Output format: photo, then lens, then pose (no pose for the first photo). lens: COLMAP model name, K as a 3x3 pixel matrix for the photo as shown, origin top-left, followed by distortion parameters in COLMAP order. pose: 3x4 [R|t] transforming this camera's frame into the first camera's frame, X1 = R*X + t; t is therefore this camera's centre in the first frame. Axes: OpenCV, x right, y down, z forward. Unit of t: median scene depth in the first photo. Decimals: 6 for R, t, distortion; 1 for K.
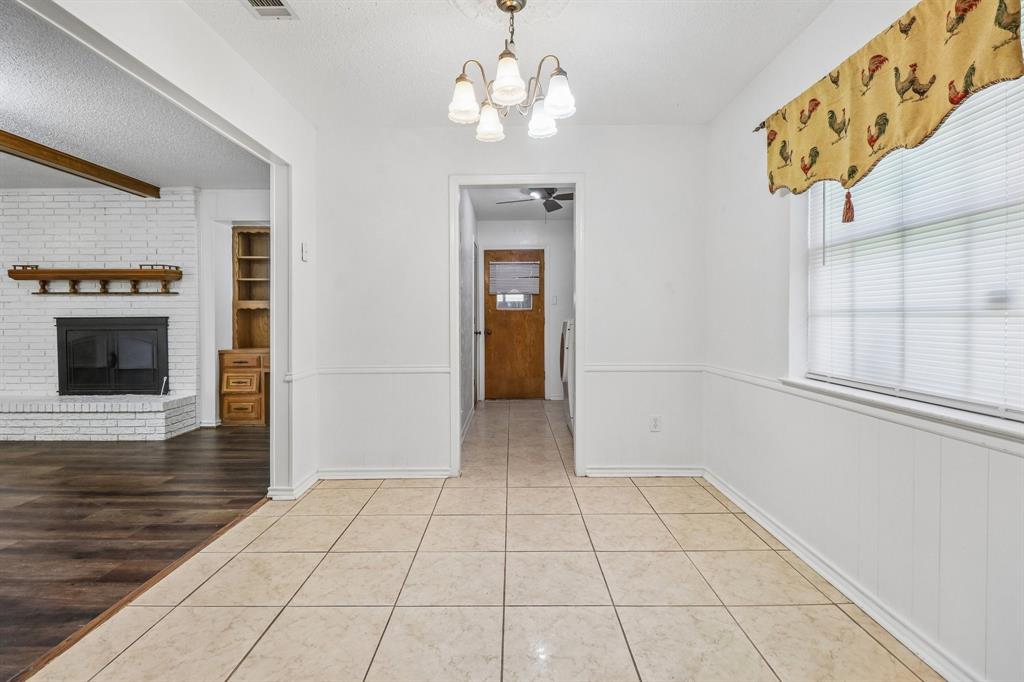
lens RADIAL K [[470.4, 0, 509.3], [0, 470.4, 322.1], [0, 0, 1]] dist [0.021406, -0.016595]
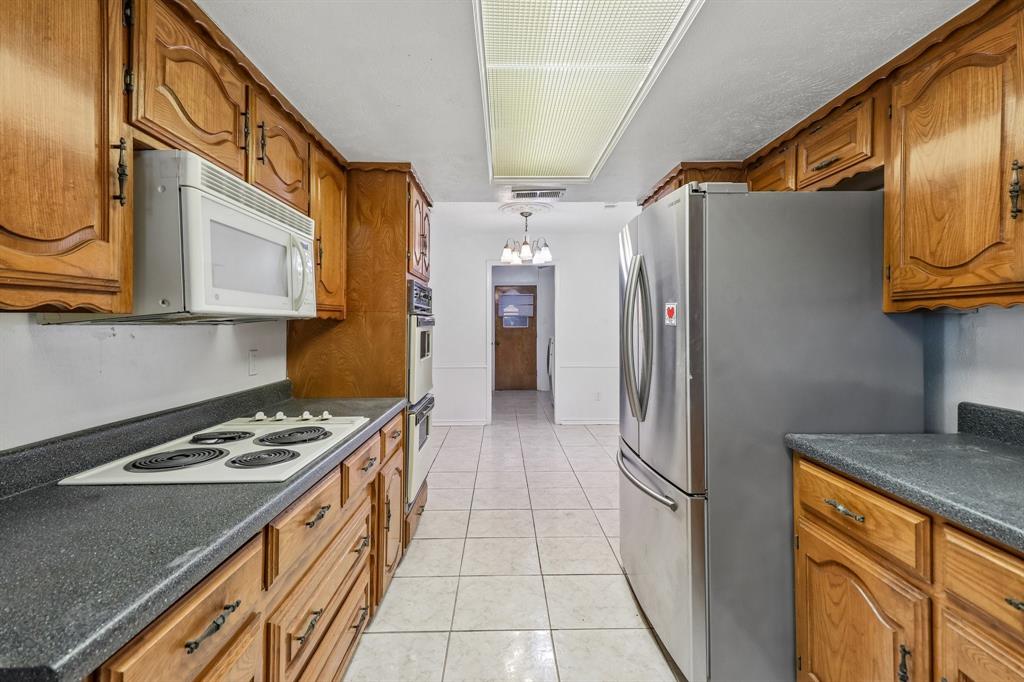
lens RADIAL K [[470.4, 0, 509.3], [0, 470.4, 322.1], [0, 0, 1]] dist [0.021406, -0.016595]
pose [[0.999759, 0.005207, 0.021345, -0.040066], [-0.004983, 0.999932, -0.010541, -0.027700], [-0.021398, 0.010432, 0.999717, -0.434541]]
